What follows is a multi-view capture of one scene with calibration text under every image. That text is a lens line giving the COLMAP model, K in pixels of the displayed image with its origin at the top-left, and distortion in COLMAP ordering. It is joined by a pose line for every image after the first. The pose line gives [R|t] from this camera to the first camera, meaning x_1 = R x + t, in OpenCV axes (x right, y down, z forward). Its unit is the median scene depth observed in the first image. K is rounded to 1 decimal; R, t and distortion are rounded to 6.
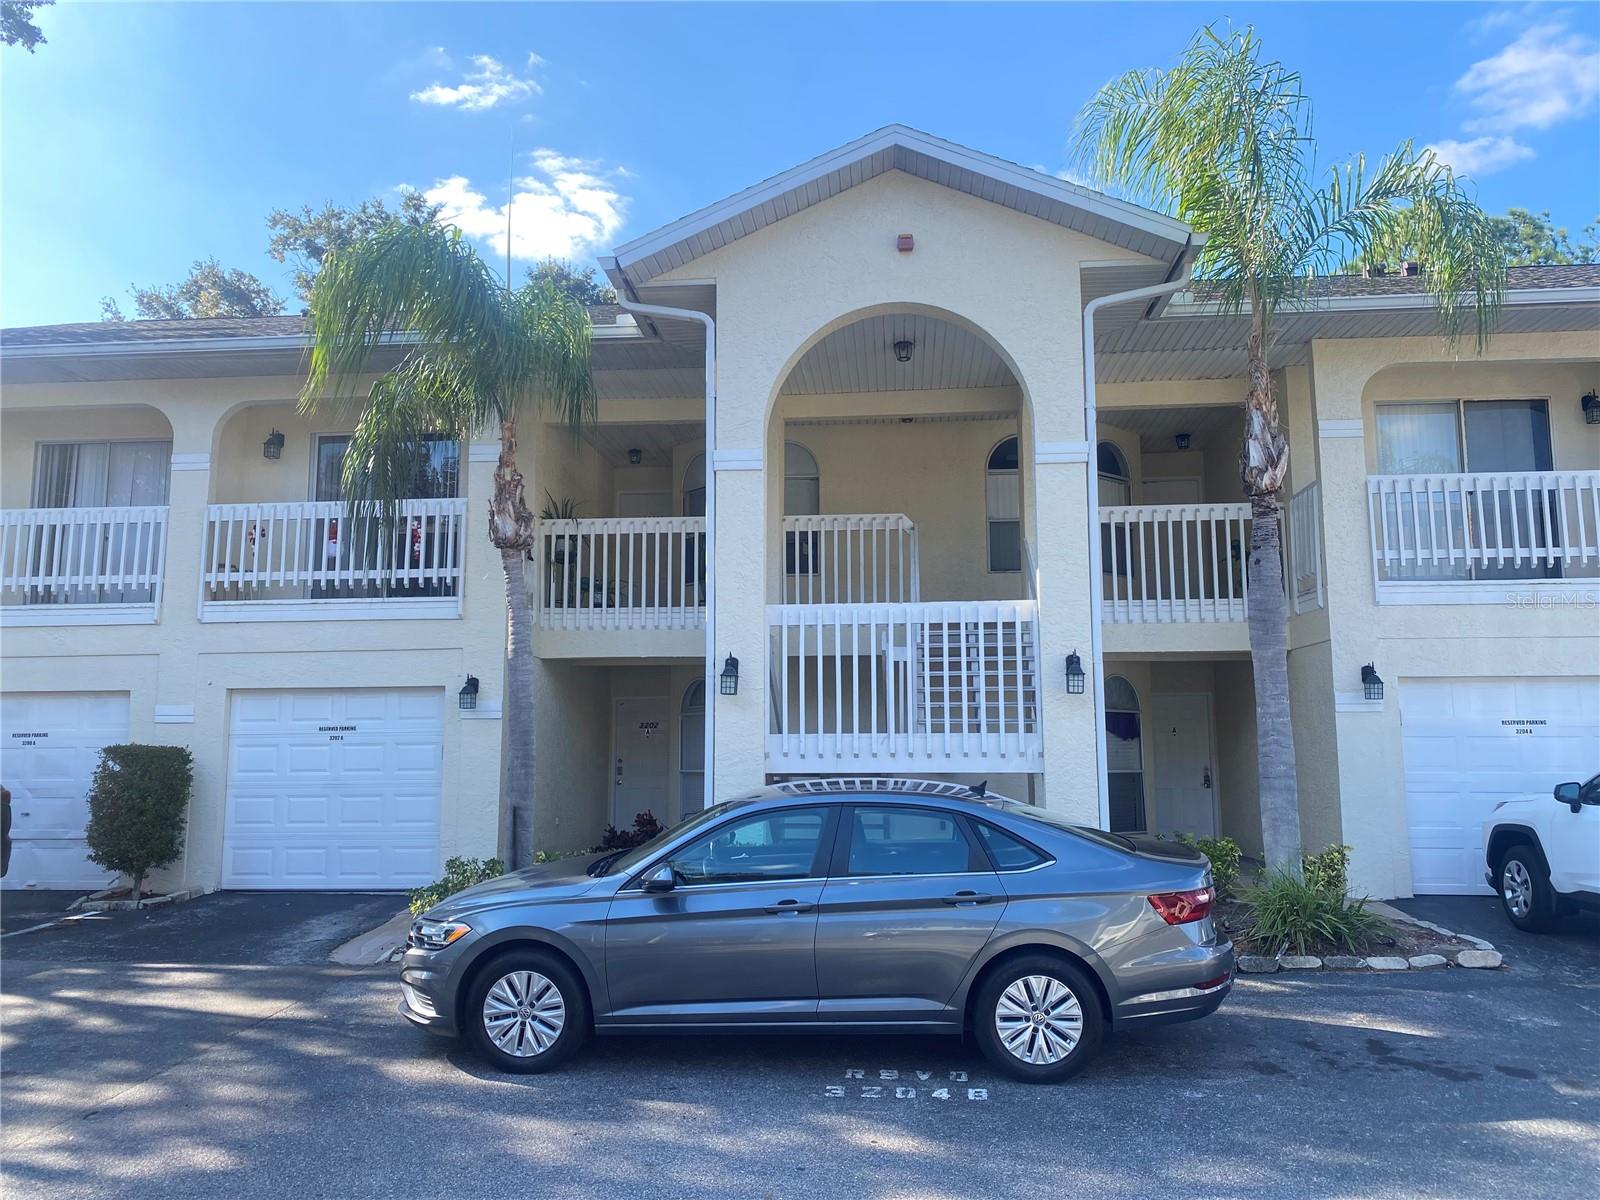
lens RADIAL K [[1217.3, 0, 803.9], [0, 1217.3, 606.3], [0, 0, 1]] dist [0.090782, -0.121434]
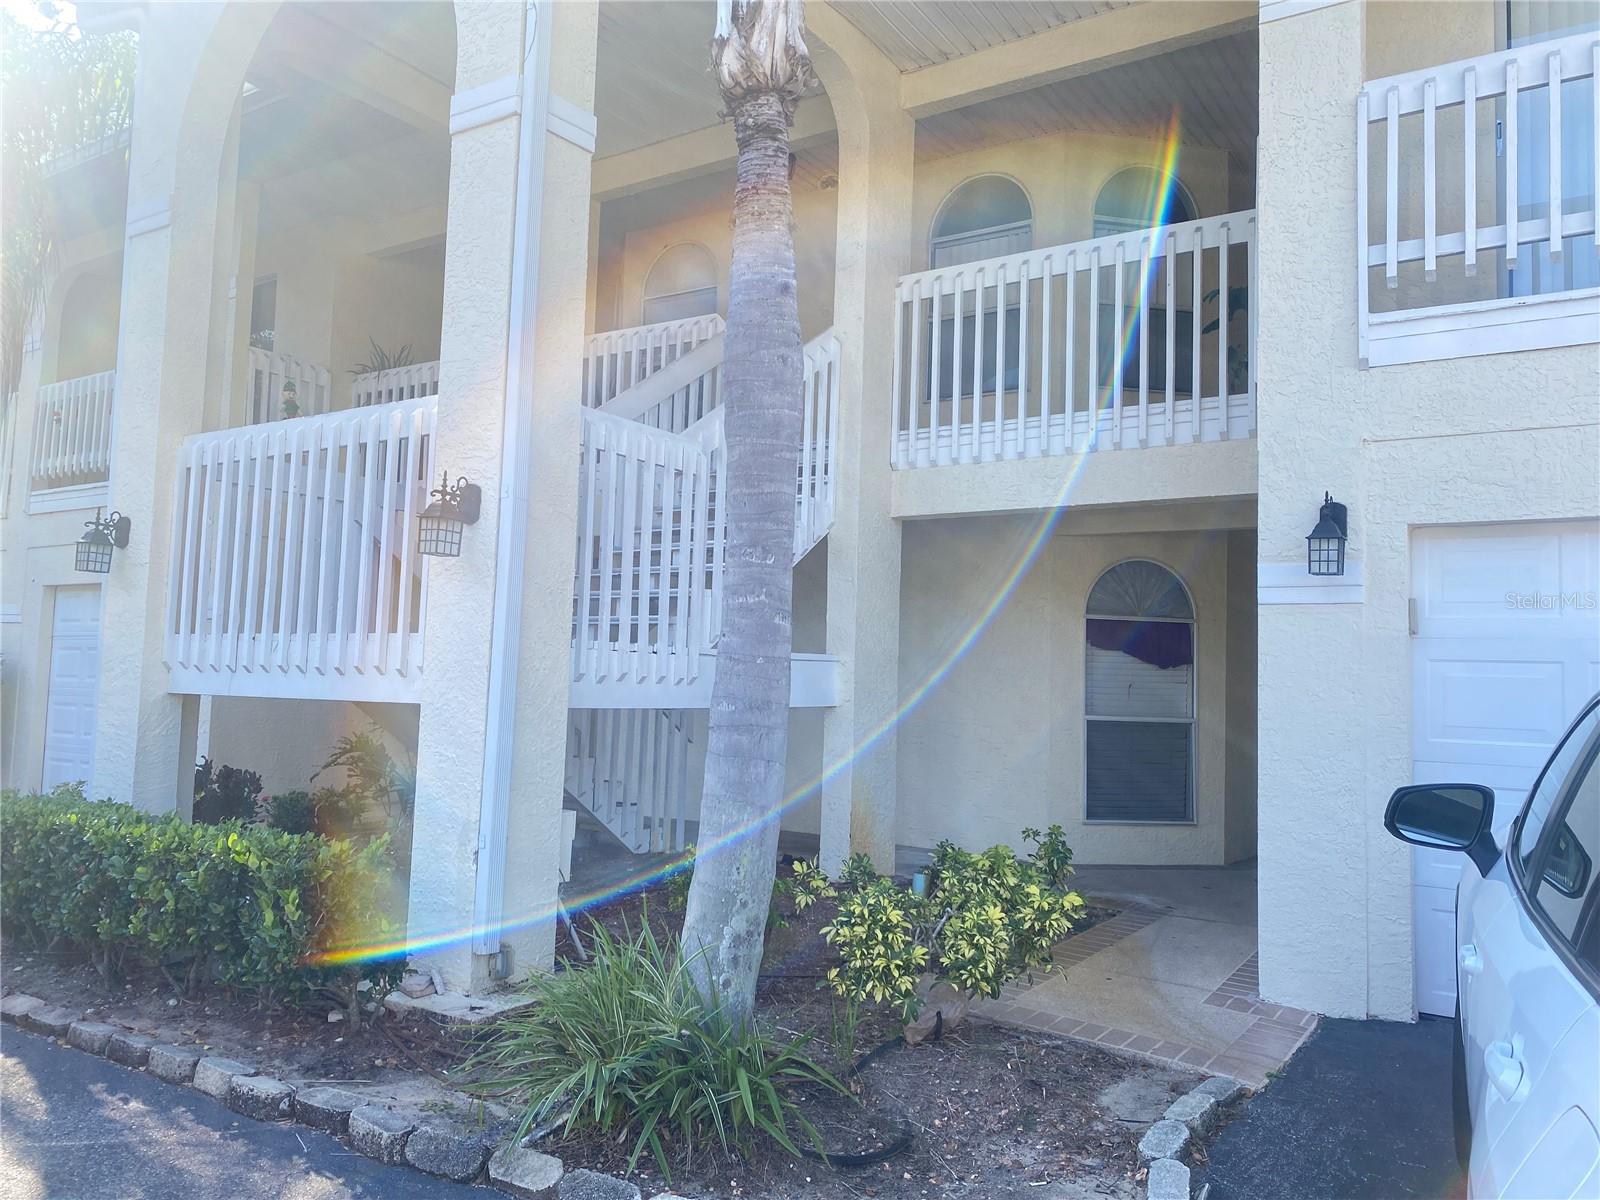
lens RADIAL K [[1217.3, 0, 803.9], [0, 1217.3, 606.3], [0, 0, 1]] dist [0.090782, -0.121434]
pose [[0.883177, -0.002450, -0.469033, 0.494016], [0.028381, 0.998433, 0.048225, 0.058502], [0.468180, -0.055903, 0.881863, 0.498653]]
